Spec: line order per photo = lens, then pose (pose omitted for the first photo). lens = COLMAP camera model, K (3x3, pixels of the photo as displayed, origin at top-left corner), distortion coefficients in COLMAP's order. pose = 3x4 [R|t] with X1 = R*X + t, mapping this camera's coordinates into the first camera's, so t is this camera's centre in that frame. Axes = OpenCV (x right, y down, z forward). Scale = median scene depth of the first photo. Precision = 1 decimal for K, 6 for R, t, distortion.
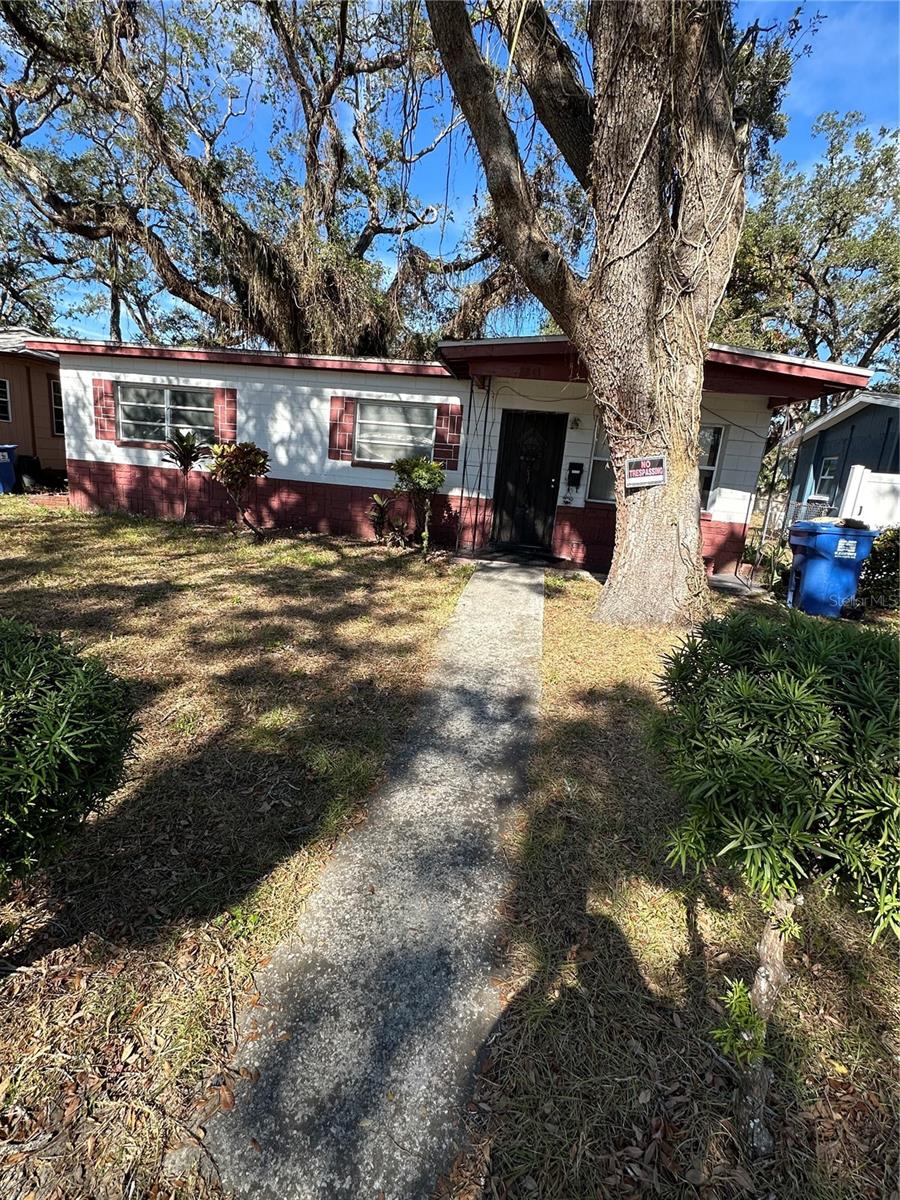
lens RADIAL K [[556.0, 0, 449.6], [0, 556.0, 603.2], [0, 0, 1]] dist [0.000357, 0.000459]
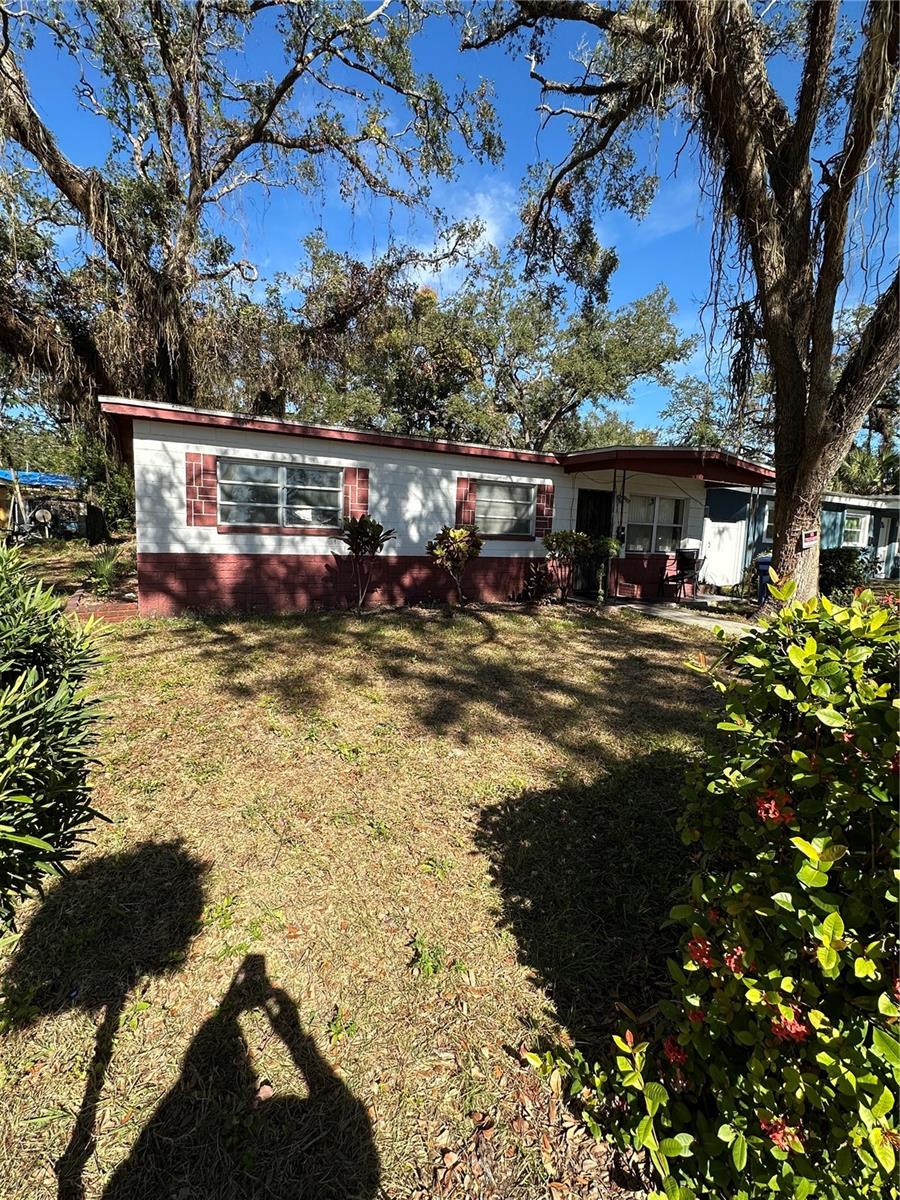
lens RADIAL K [[556.0, 0, 450.4], [0, 556.0, 597.3], [0, 0, 1]] dist [0.000357, 0.000459]
pose [[0.782769, -0.130429, 0.608491, -0.879779], [0.174721, 0.984522, -0.013732, -0.124733], [-0.597281, 0.117065, 0.793442, 0.169231]]
